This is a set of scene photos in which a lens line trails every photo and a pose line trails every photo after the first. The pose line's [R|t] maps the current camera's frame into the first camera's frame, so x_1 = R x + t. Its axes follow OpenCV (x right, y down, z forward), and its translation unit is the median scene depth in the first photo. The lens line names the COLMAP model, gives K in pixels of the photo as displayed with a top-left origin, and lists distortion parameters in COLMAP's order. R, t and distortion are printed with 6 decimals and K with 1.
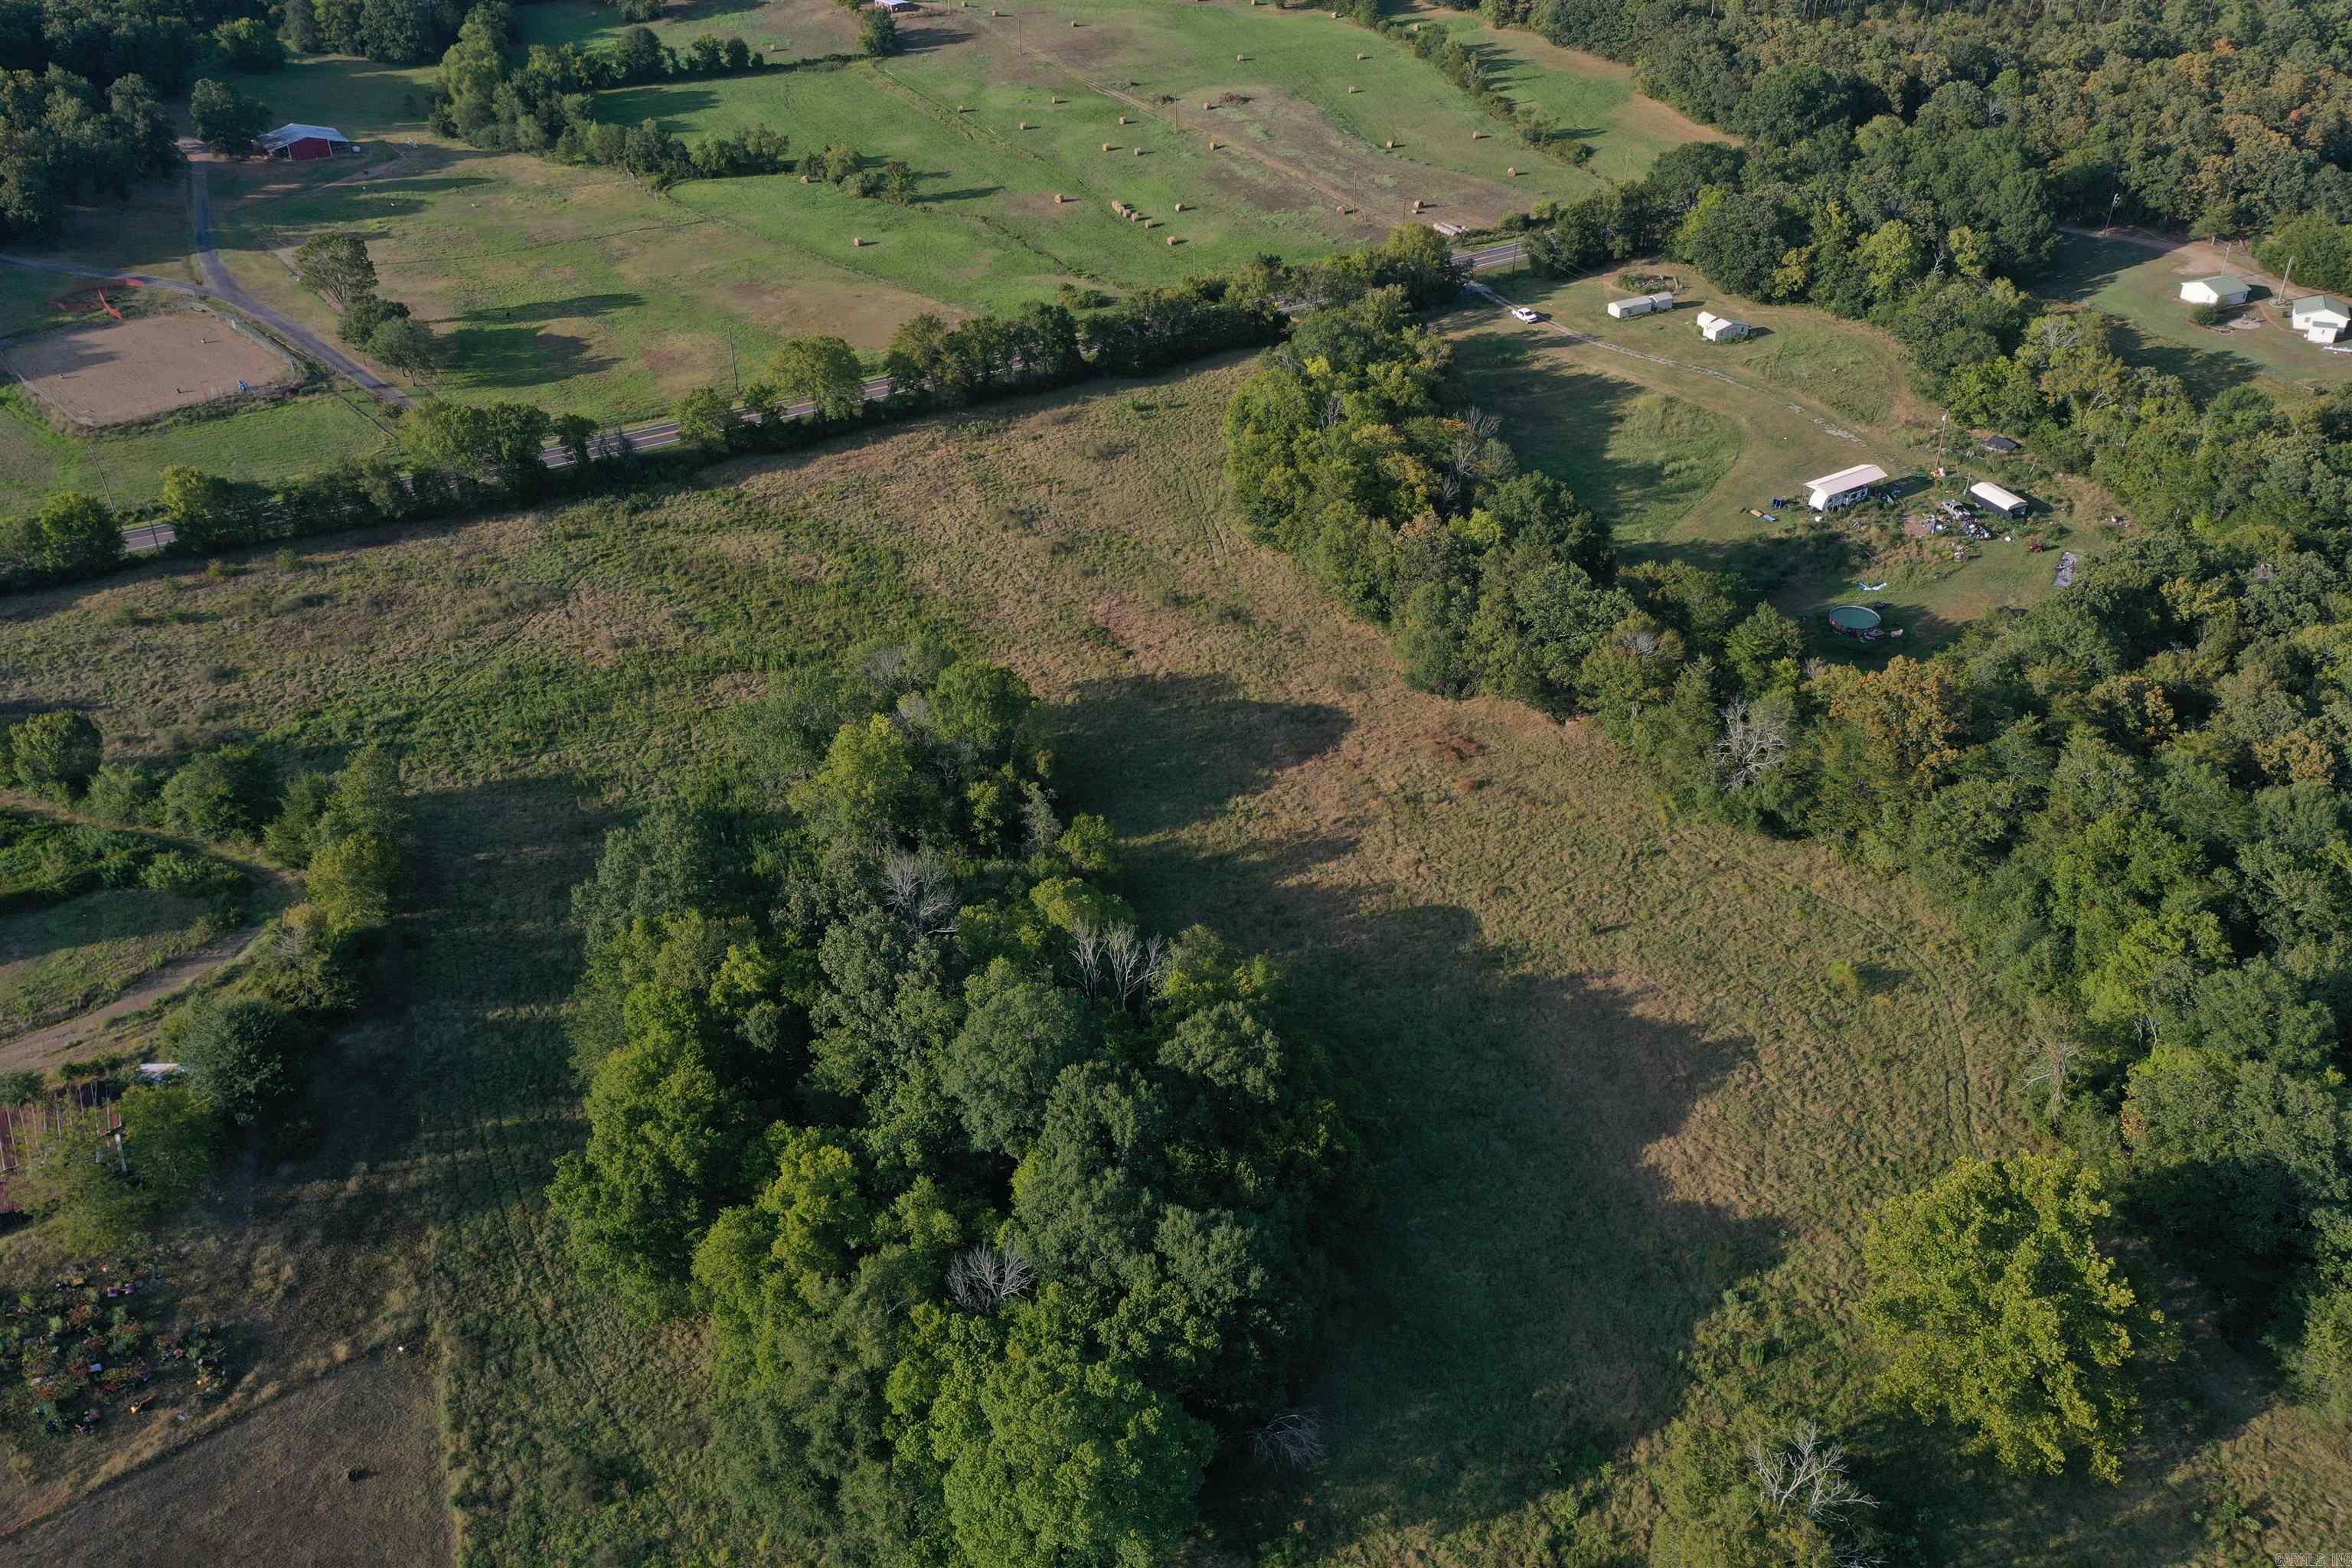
lens RADIAL K [[1868.4, 0, 1177.2], [0, 1868.4, 788.0], [0, 0, 1]] dist [0.012646, 0.004011]
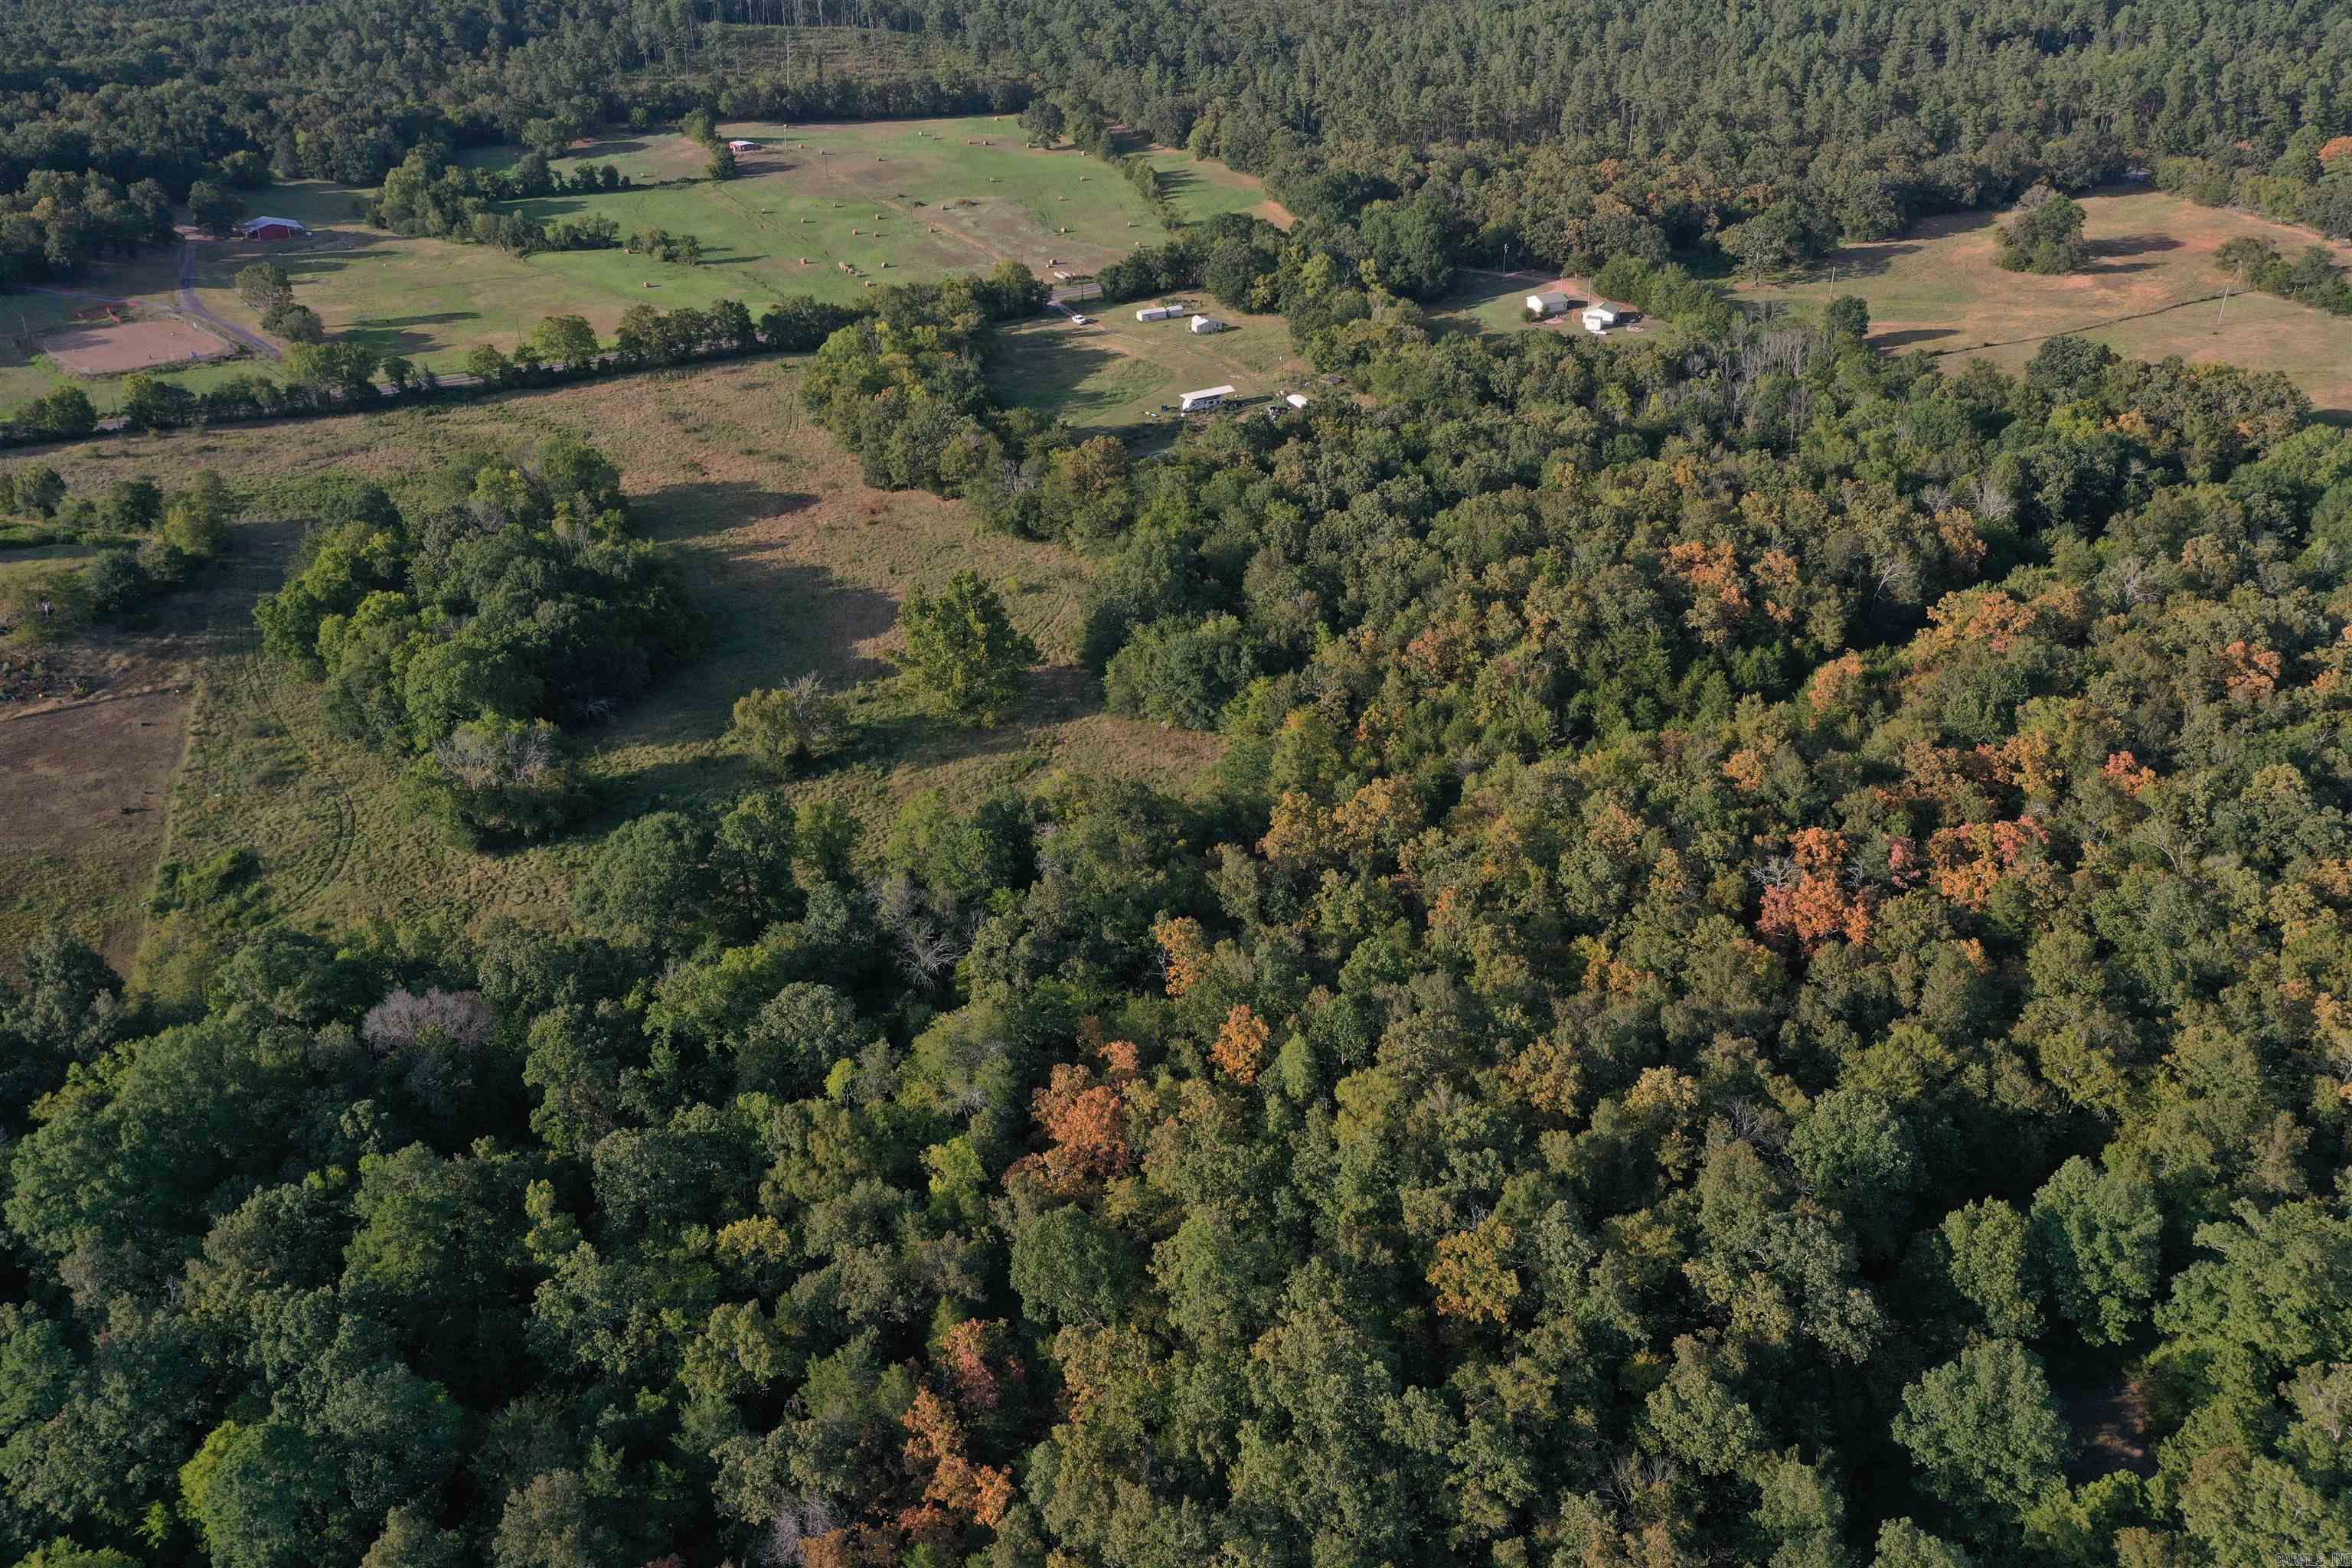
lens RADIAL K [[1879.3, 0, 1170.5], [0, 1879.3, 782.5], [0, 0, 1]] dist [0.011336, 0.011142]
pose [[0.999712, 0.005477, -0.023360, 0.348407], [-0.007836, 0.994742, -0.102115, 0.298965], [0.022678, 0.102269, 0.994498, -0.486282]]
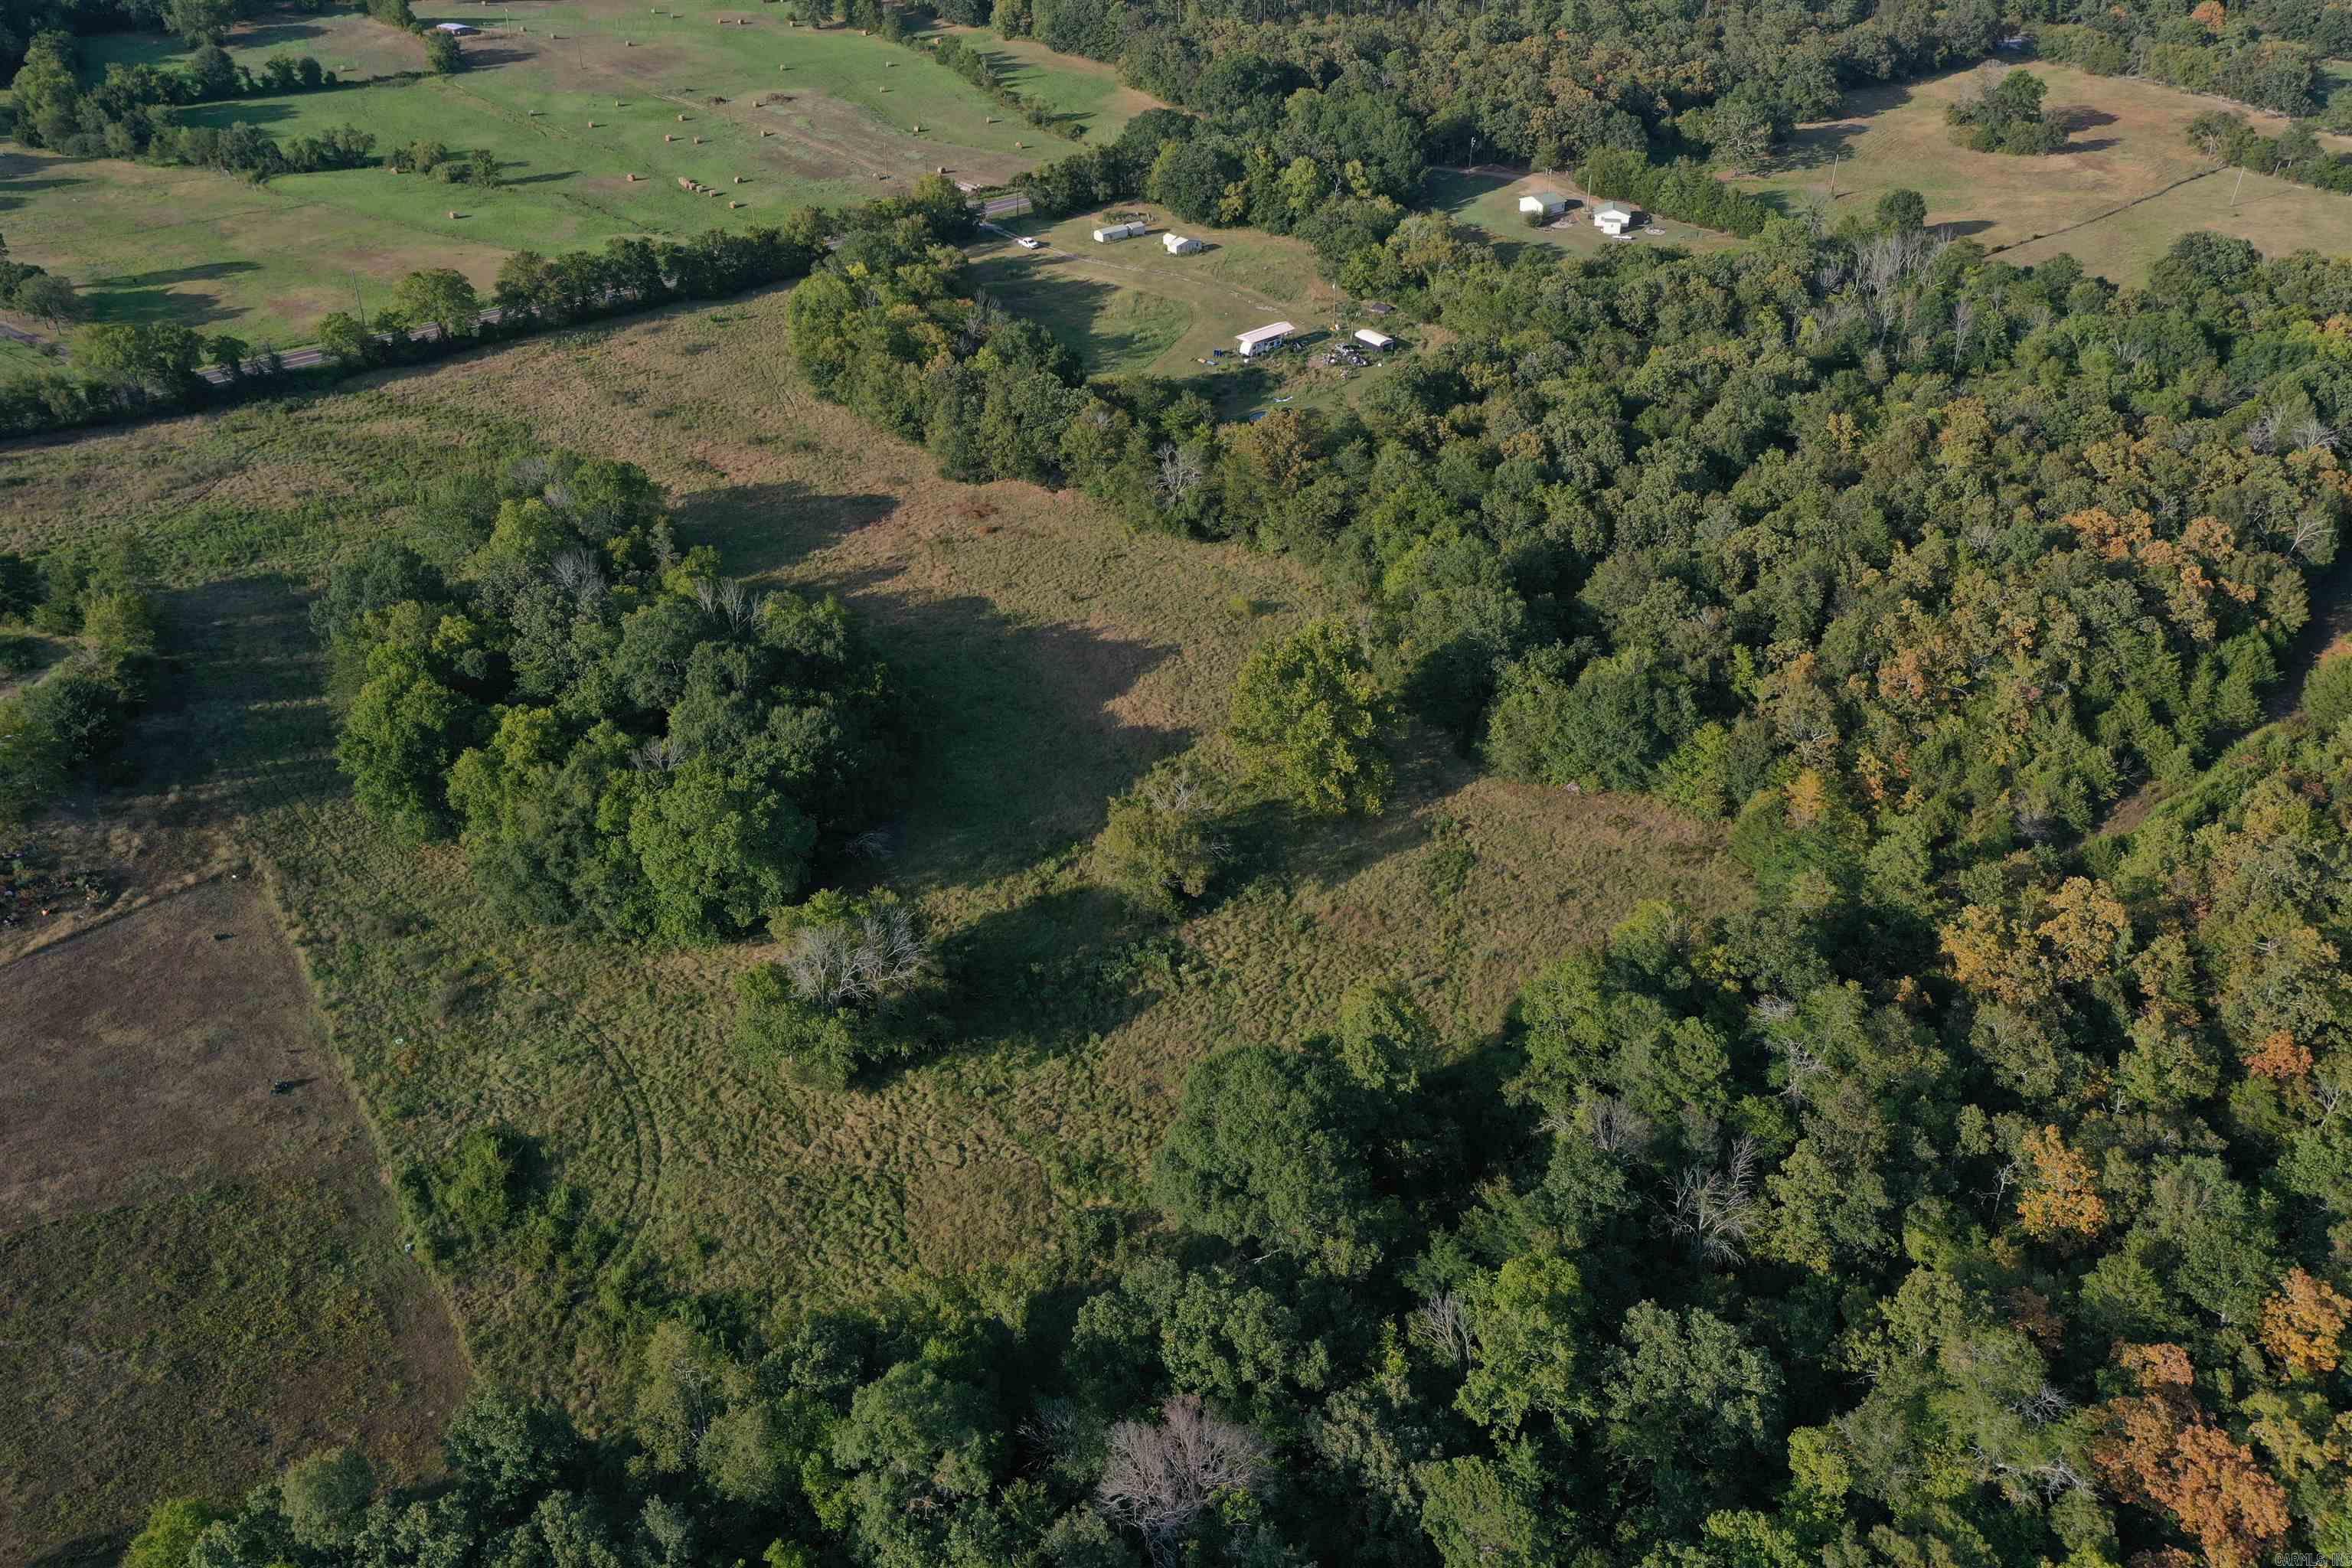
lens RADIAL K [[1874.7, 0, 1176.0], [0, 1874.7, 784.0], [0, 0, 1]] dist [0.007050, 0.017824]
pose [[0.976103, -0.096970, 0.194472, 0.005303], [0.103193, 0.994416, -0.022105, 0.168732], [-0.191243, 0.041645, 0.980659, -0.267510]]
